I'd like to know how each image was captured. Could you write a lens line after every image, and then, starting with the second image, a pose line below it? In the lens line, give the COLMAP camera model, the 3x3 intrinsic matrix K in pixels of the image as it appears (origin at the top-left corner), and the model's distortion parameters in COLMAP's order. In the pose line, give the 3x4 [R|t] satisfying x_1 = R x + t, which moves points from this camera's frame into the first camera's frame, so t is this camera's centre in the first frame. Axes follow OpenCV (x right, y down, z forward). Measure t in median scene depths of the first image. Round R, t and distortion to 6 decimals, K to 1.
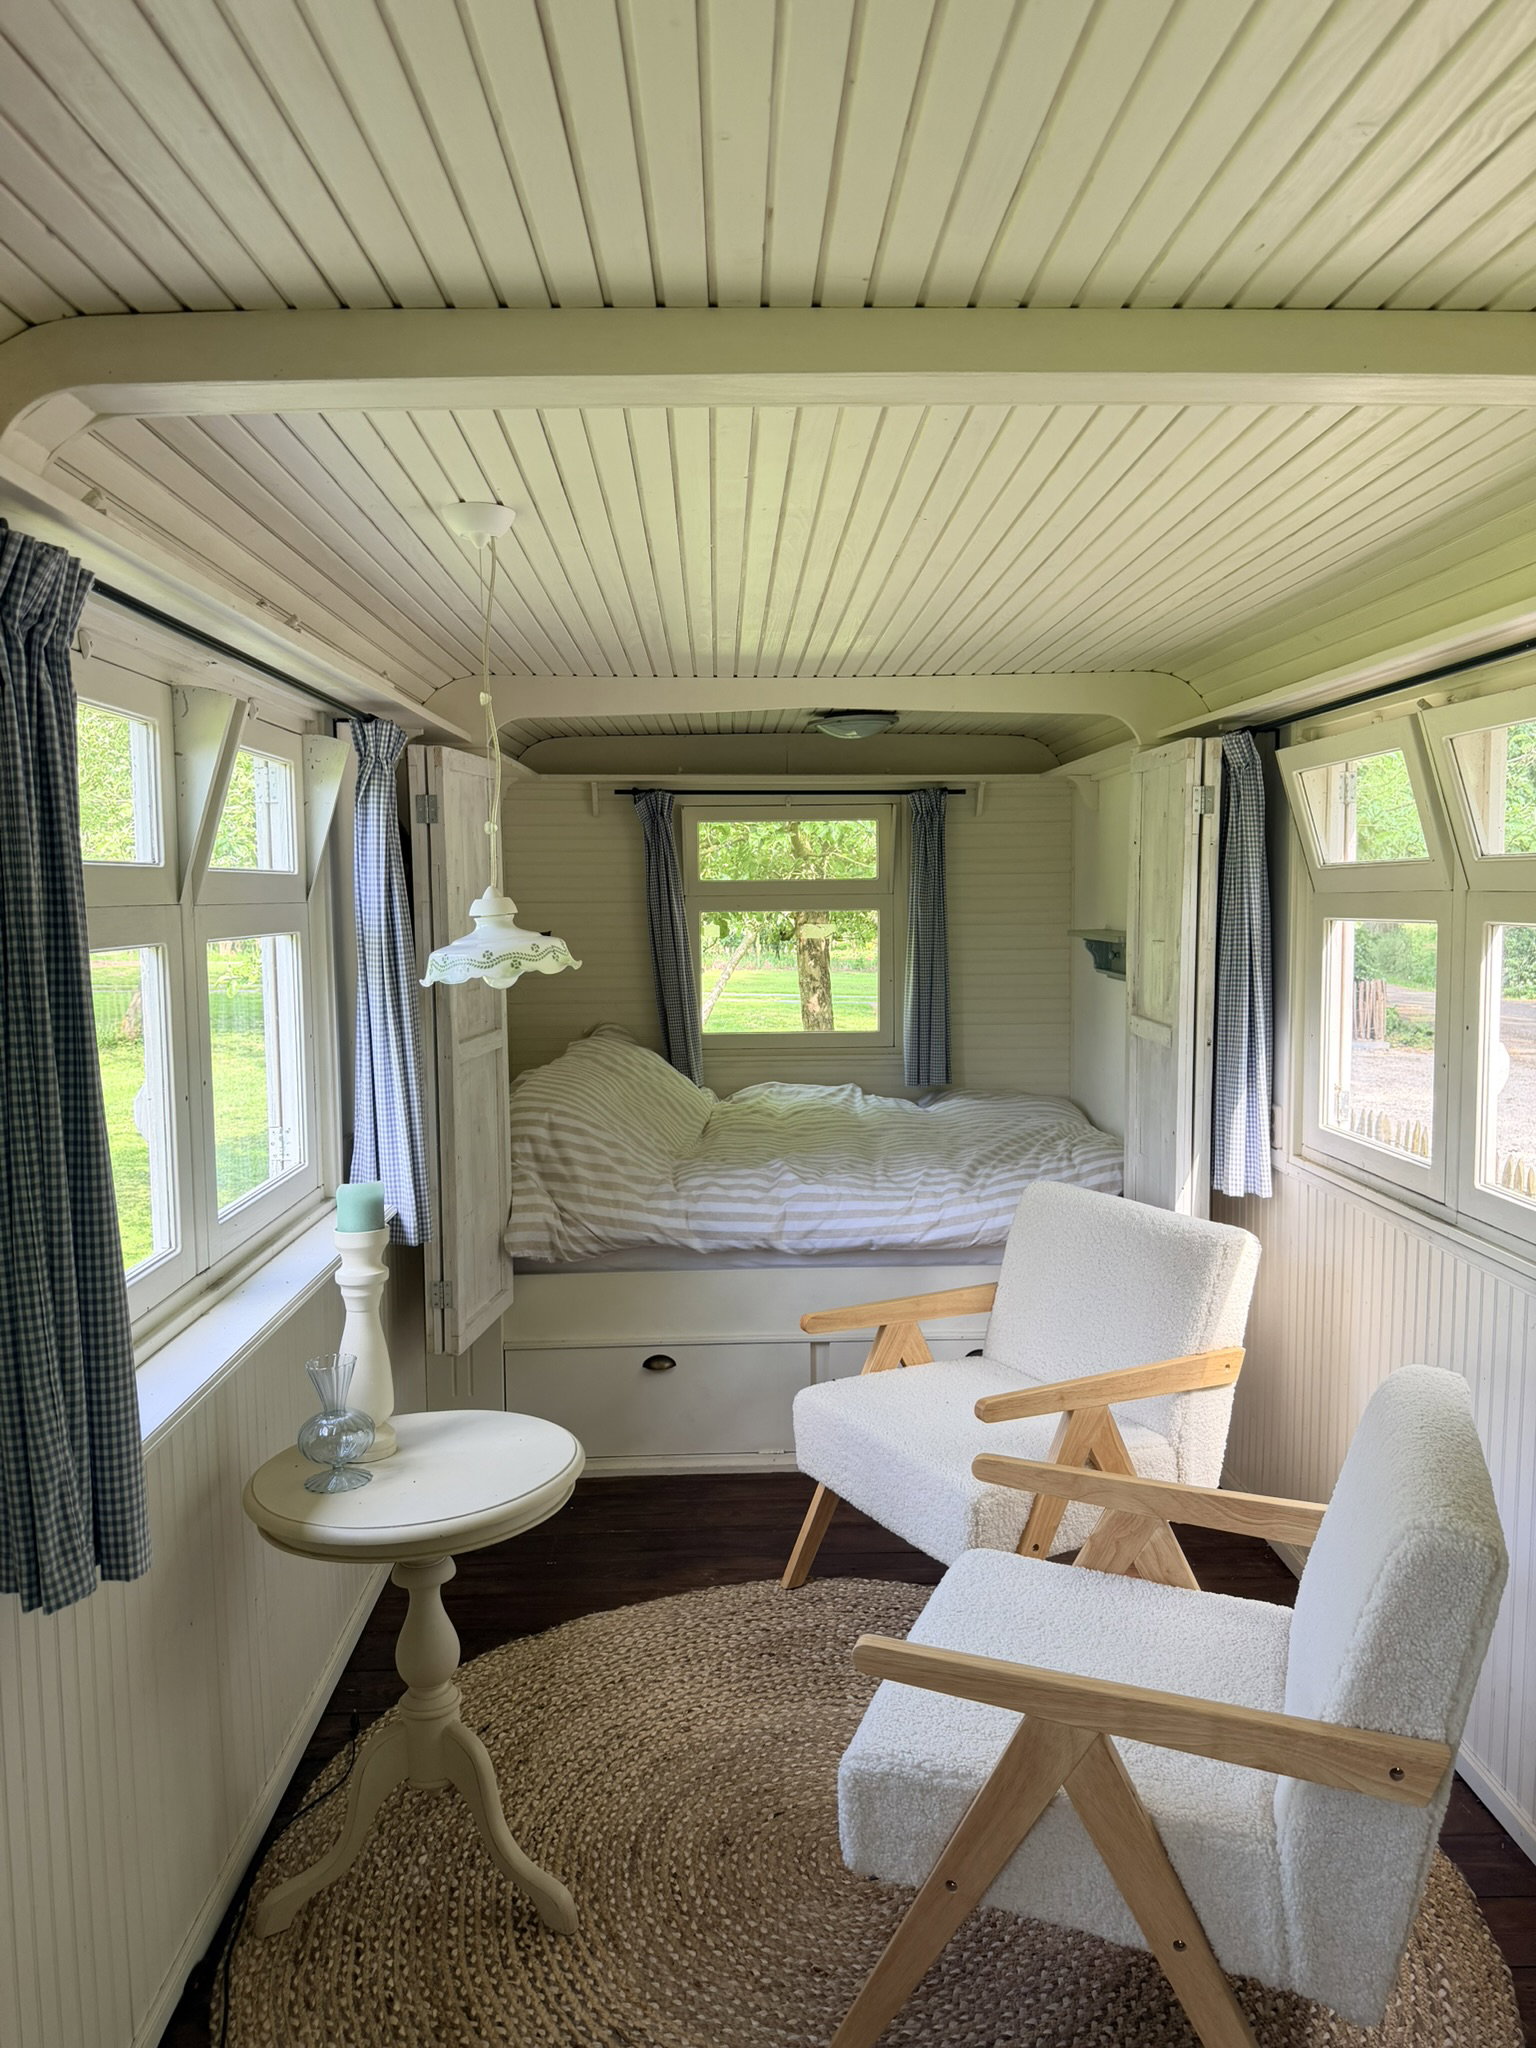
lens RADIAL K [[1448.4, 0, 787.7], [0, 1448.4, 1024.4], [0, 0, 1]] dist [0.026129, -0.041627]
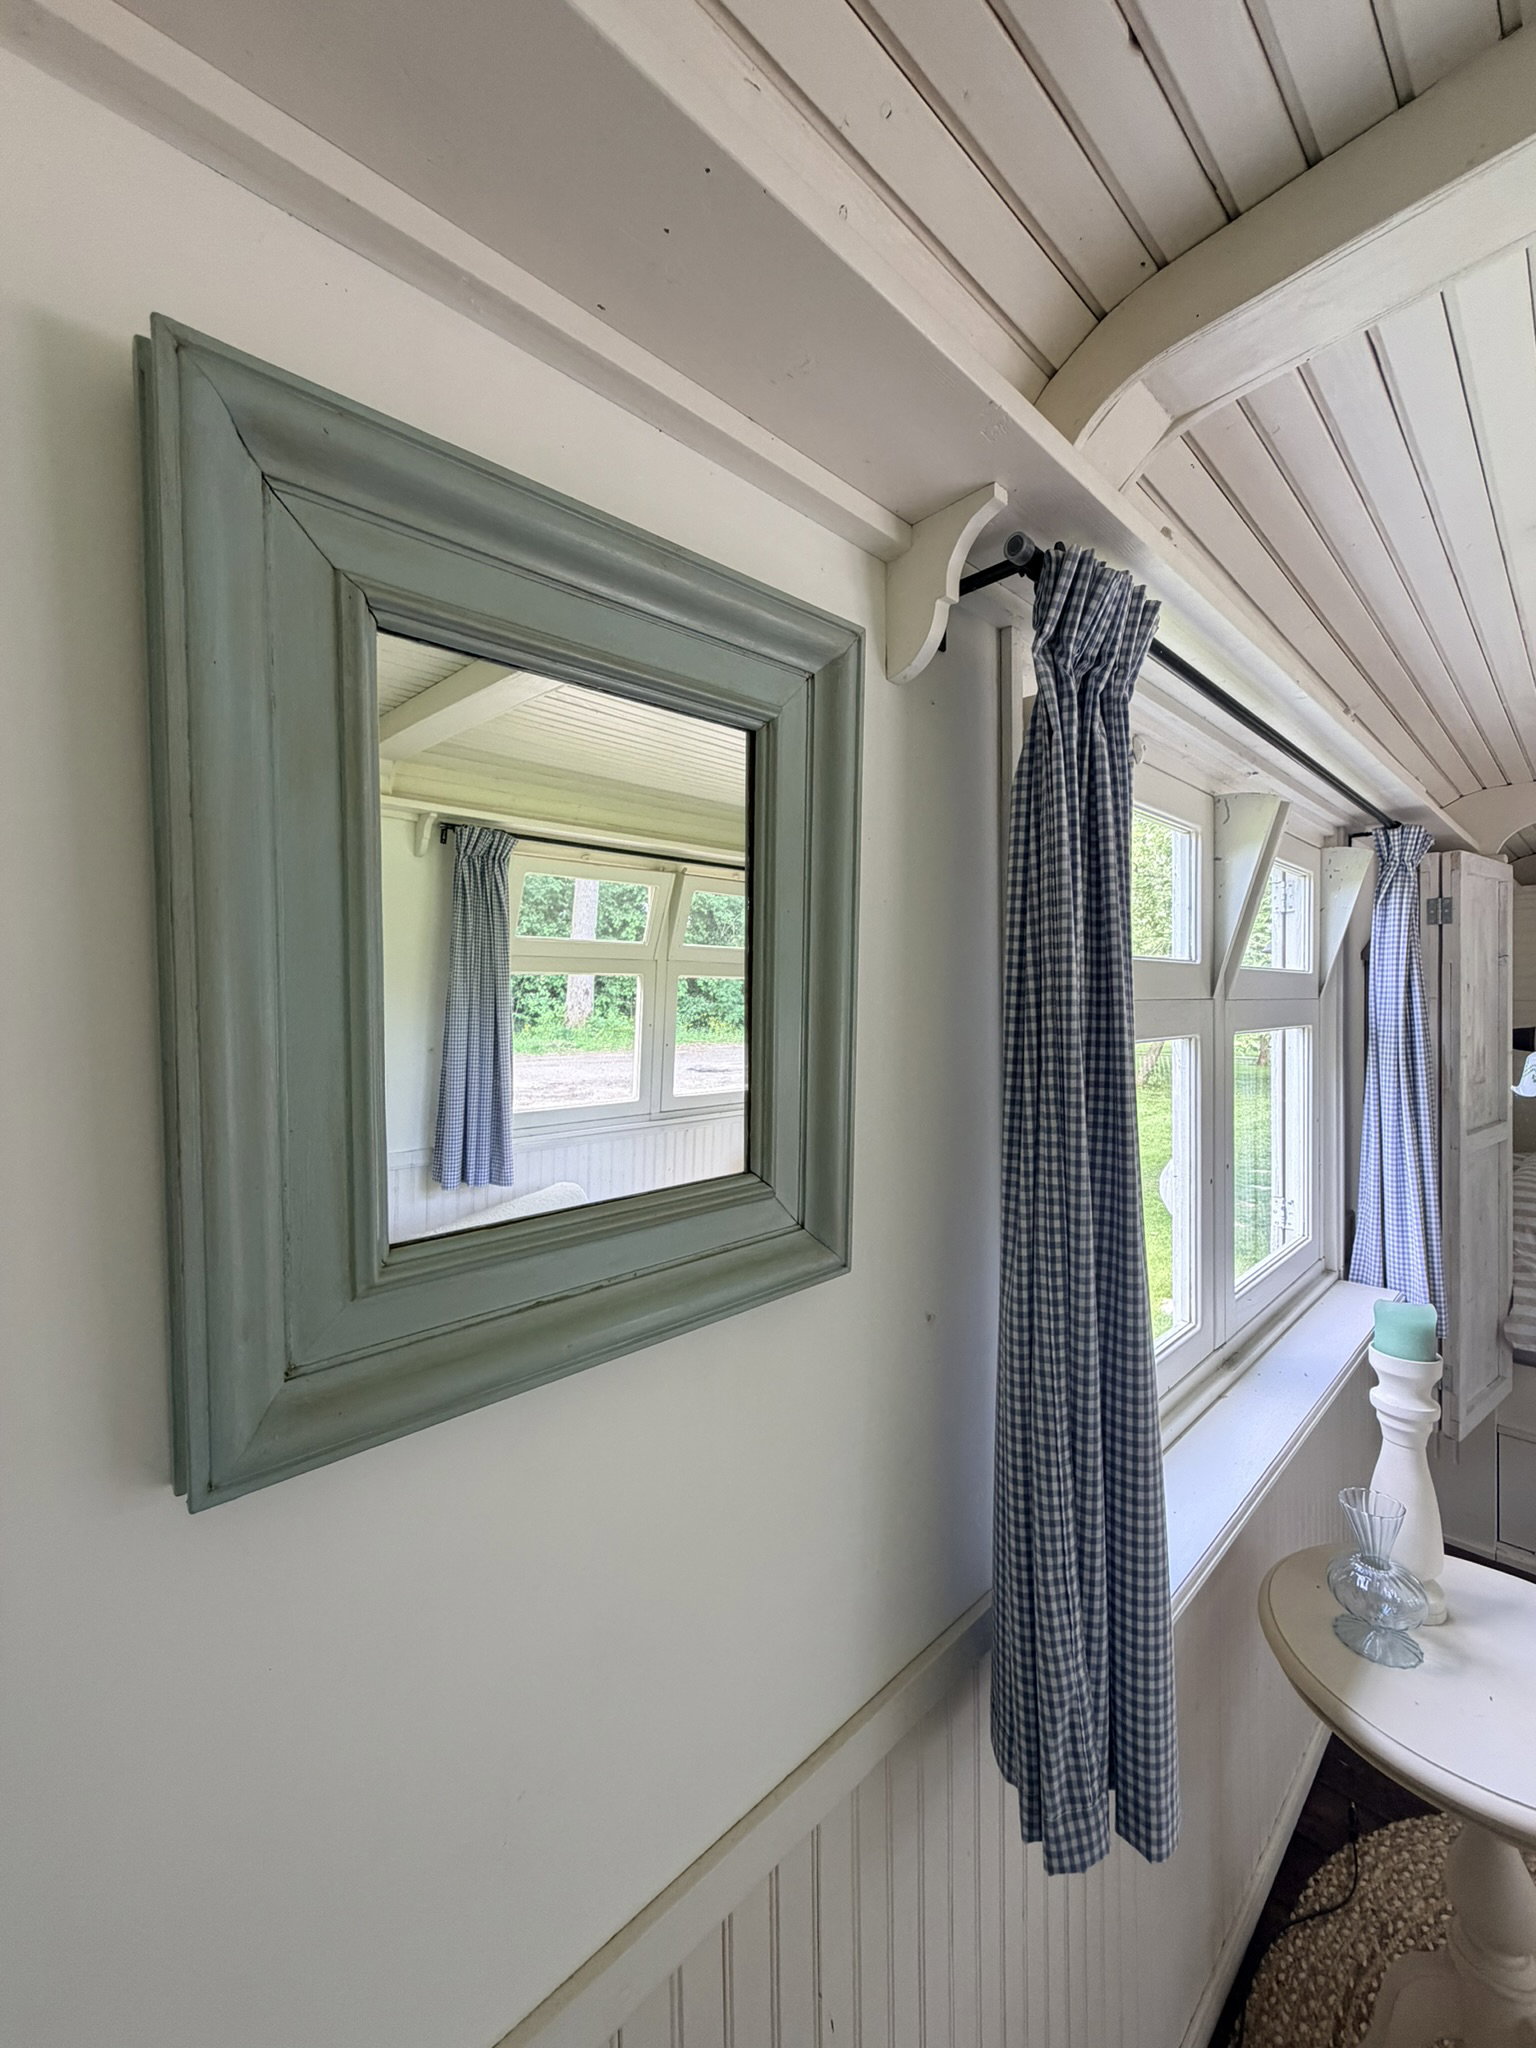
lens RADIAL K [[821.1, 0, 774.8], [0, 821.1, 1006.4], [0, 0, 1]] dist [-0.001315, 0.001792]
pose [[0.663817, 0.005845, -0.747872, -0.271114], [-0.066523, 0.996467, -0.051258, -0.037162], [0.744931, 0.083776, 0.661861, 0.543596]]
